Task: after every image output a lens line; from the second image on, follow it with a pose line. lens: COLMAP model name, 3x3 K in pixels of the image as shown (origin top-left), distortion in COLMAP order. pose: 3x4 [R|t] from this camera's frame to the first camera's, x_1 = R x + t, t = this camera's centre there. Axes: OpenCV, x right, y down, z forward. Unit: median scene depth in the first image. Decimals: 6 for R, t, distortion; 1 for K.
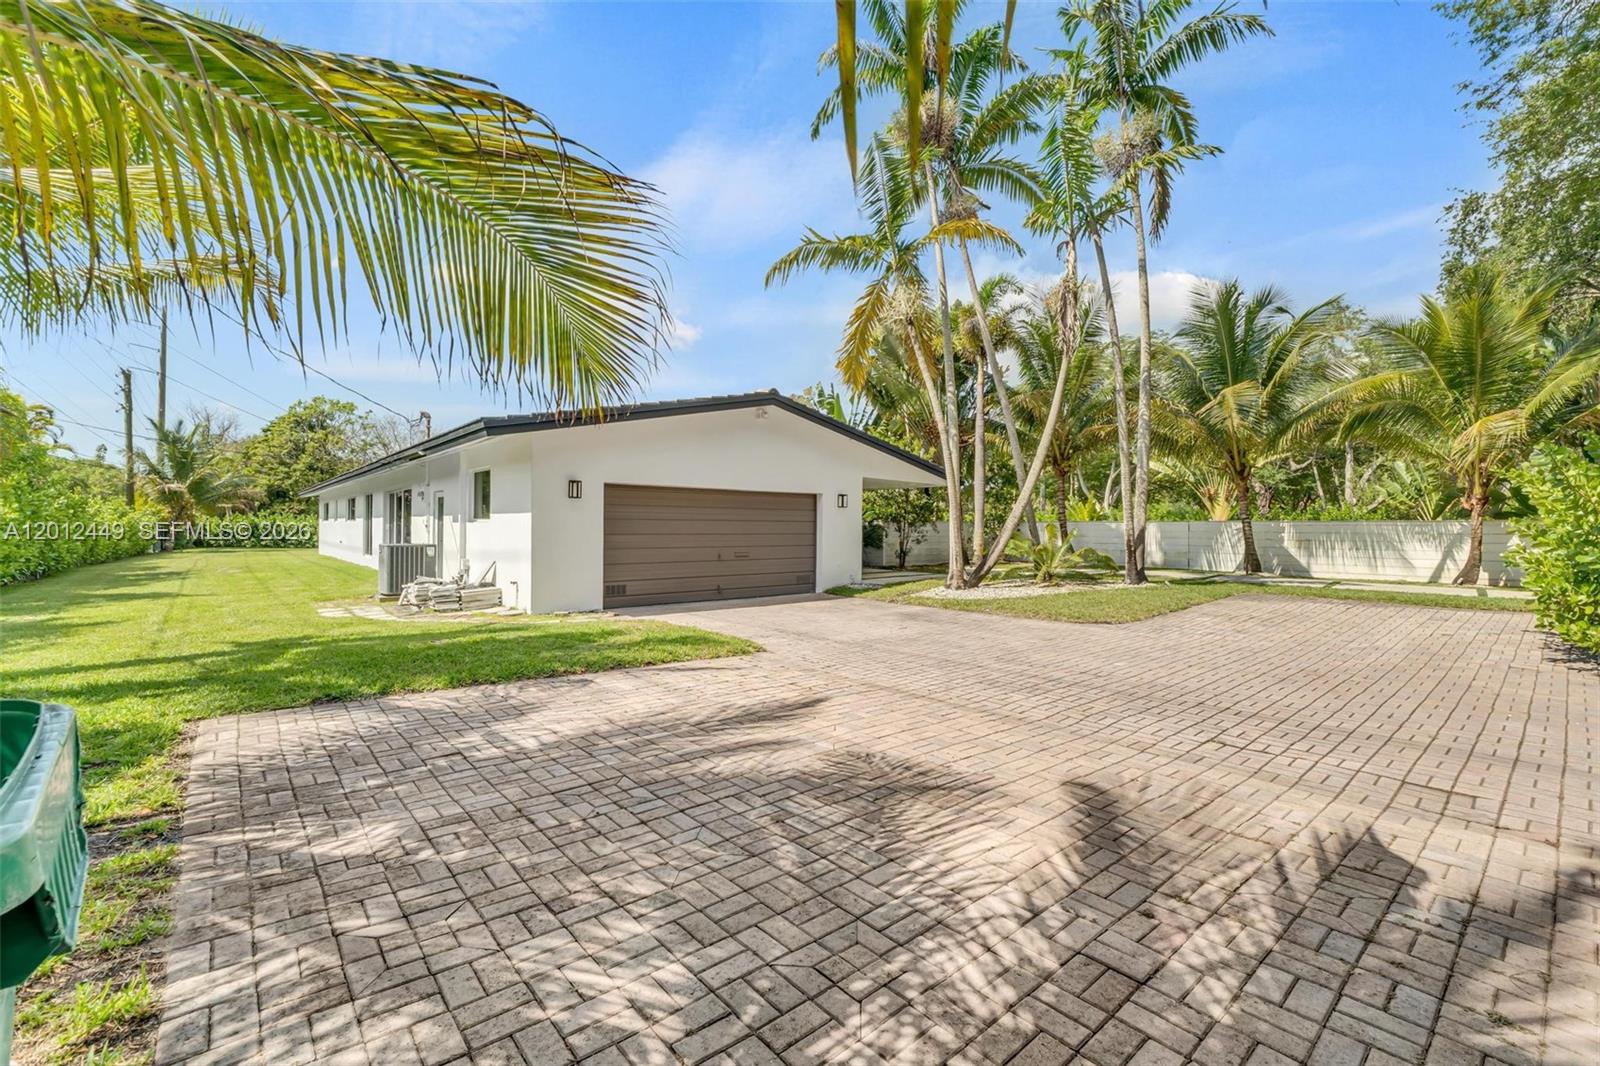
lens RADIAL K [[675.5, 0, 805.2], [0, 675.5, 533.9], [0, 0, 1]] dist [-0.006913, -0.000563]
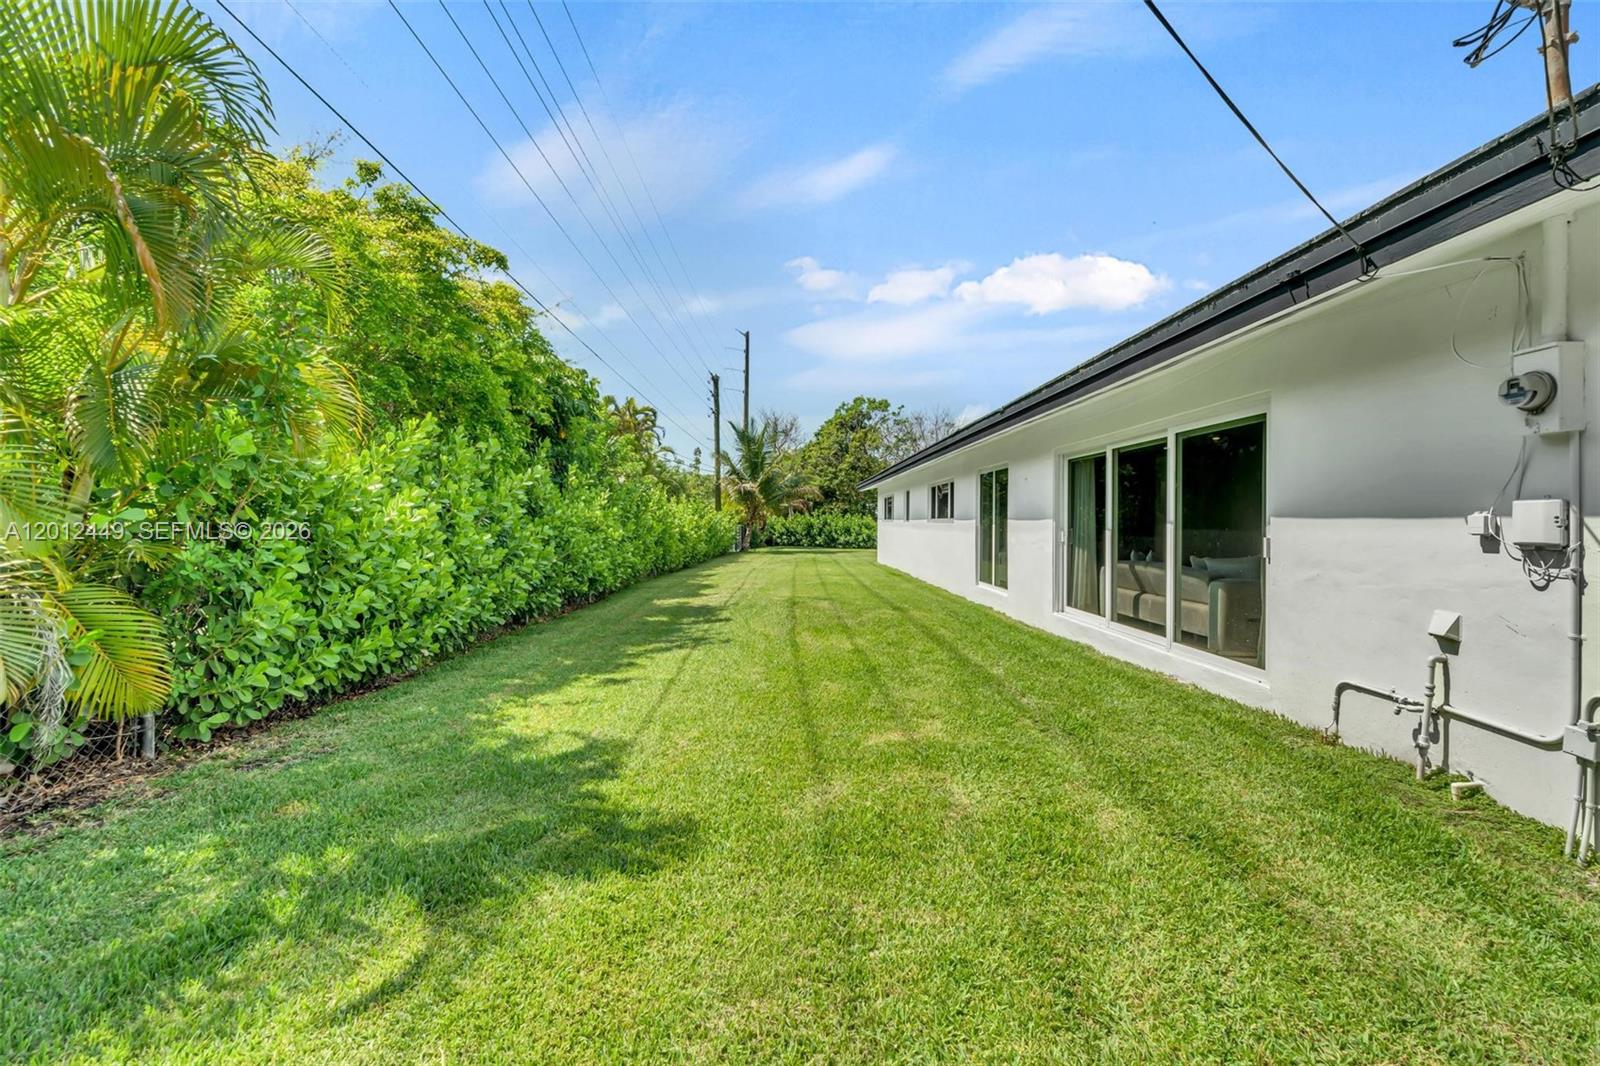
lens RADIAL K [[675.5, 0, 805.2], [0, 675.5, 533.9], [0, 0, 1]] dist [-0.006913, -0.000563]
pose [[0.773976, 0.005899, -0.633187, -0.200858], [-0.002731, 0.999978, 0.005977, -0.005556], [0.633209, -0.002896, 0.773976, 0.230538]]
